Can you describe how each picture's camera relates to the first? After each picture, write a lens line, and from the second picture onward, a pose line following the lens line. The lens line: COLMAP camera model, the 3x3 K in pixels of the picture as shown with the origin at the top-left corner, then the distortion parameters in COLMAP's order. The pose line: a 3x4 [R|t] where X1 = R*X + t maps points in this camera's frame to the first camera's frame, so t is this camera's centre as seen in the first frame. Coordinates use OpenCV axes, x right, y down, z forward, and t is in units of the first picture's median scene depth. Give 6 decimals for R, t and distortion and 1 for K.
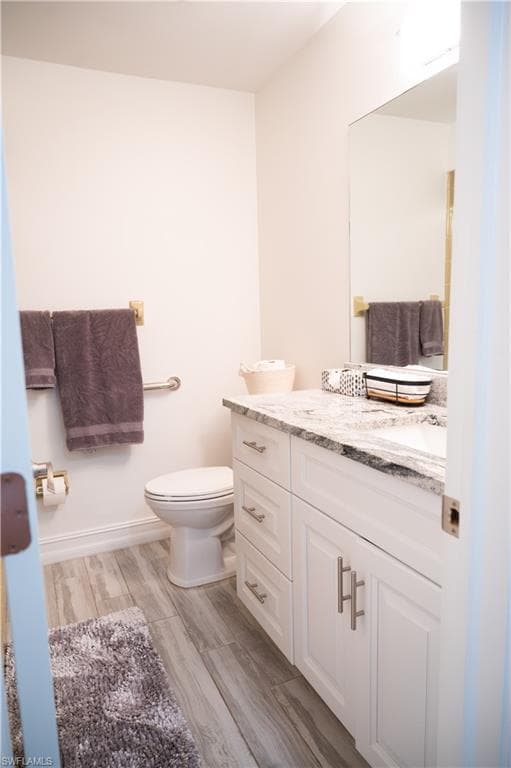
lens RADIAL K [[506.7, 0, 262.0], [0, 506.7, 380.6], [0, 0, 1]] dist [-0.005362, 0.000563]
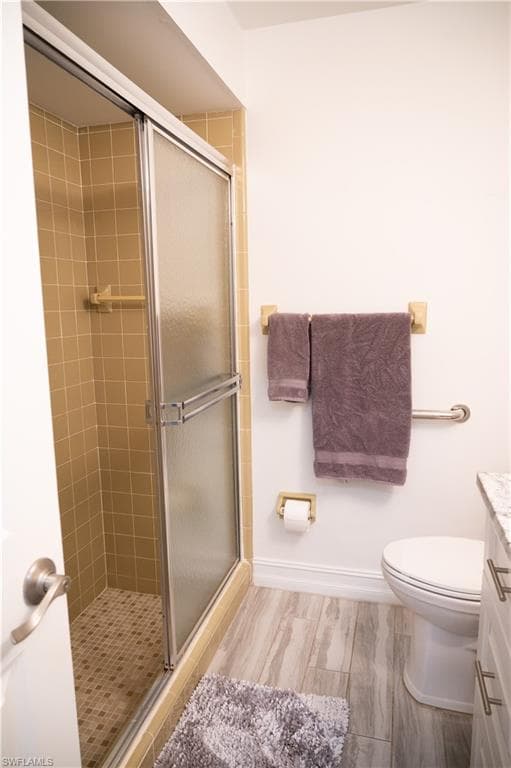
lens RADIAL K [[506.7, 0, 262.0], [0, 506.7, 380.6], [0, 0, 1]] dist [-0.005362, 0.000563]
pose [[0.761007, 0.116932, -0.638118, 0.082138], [-0.096792, 0.993078, 0.066545, -0.071020], [0.641482, 0.011123, 0.767057, 0.271877]]
